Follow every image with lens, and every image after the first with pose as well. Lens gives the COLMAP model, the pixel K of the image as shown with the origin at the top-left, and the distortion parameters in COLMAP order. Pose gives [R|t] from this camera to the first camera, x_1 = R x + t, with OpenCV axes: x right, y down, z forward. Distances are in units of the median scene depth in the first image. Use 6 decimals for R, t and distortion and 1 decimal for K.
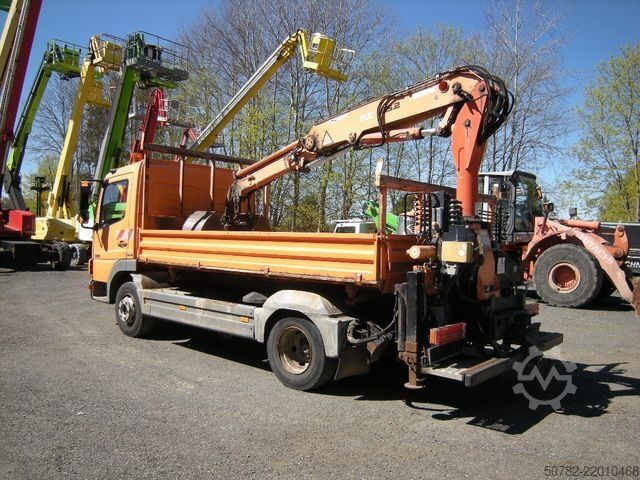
lens RADIAL K [[534.3, 0, 320.0], [0, 534.3, 240.0], [0, 0, 1]] dist [-0.135695, 0.067466]
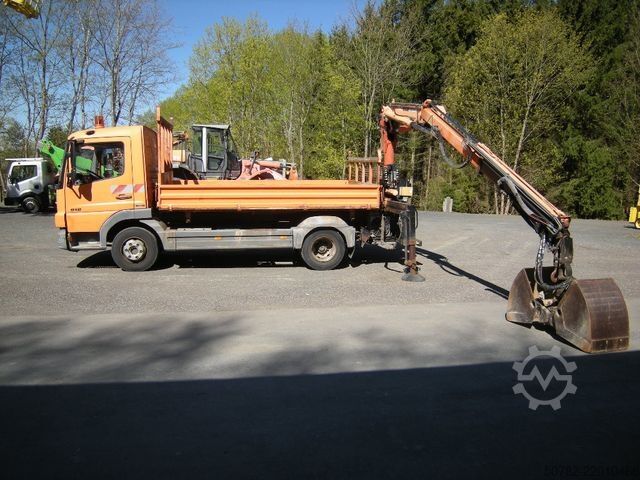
lens RADIAL K [[534.3, 0, 320.0], [0, 534.3, 240.0], [0, 0, 1]] dist [-0.135695, 0.067466]
pose [[0.633454, -0.120100, 0.764403, -1.339658], [0.013284, 0.989424, 0.144445, -0.081315], [-0.773667, -0.081345, 0.628349, -0.134818]]
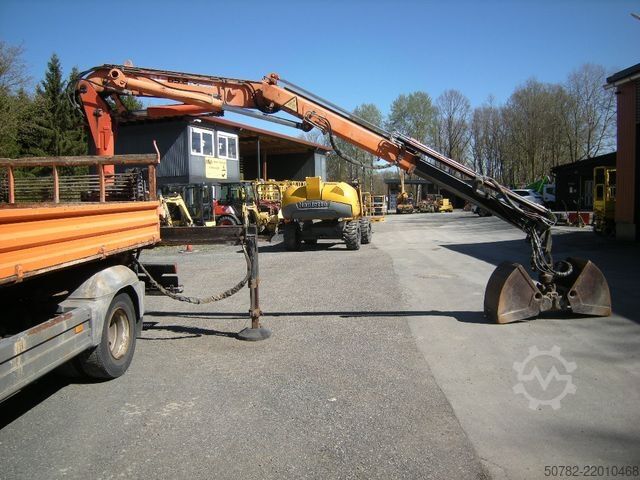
lens RADIAL K [[534.3, 0, 320.0], [0, 534.3, 240.0], [0, 0, 1]] dist [-0.135695, 0.067466]
pose [[-0.635777, -0.075945, 0.768127, -0.821915], [0.006011, 0.994631, 0.103315, -0.025874], [-0.771849, 0.070302, -0.631907, 1.166144]]
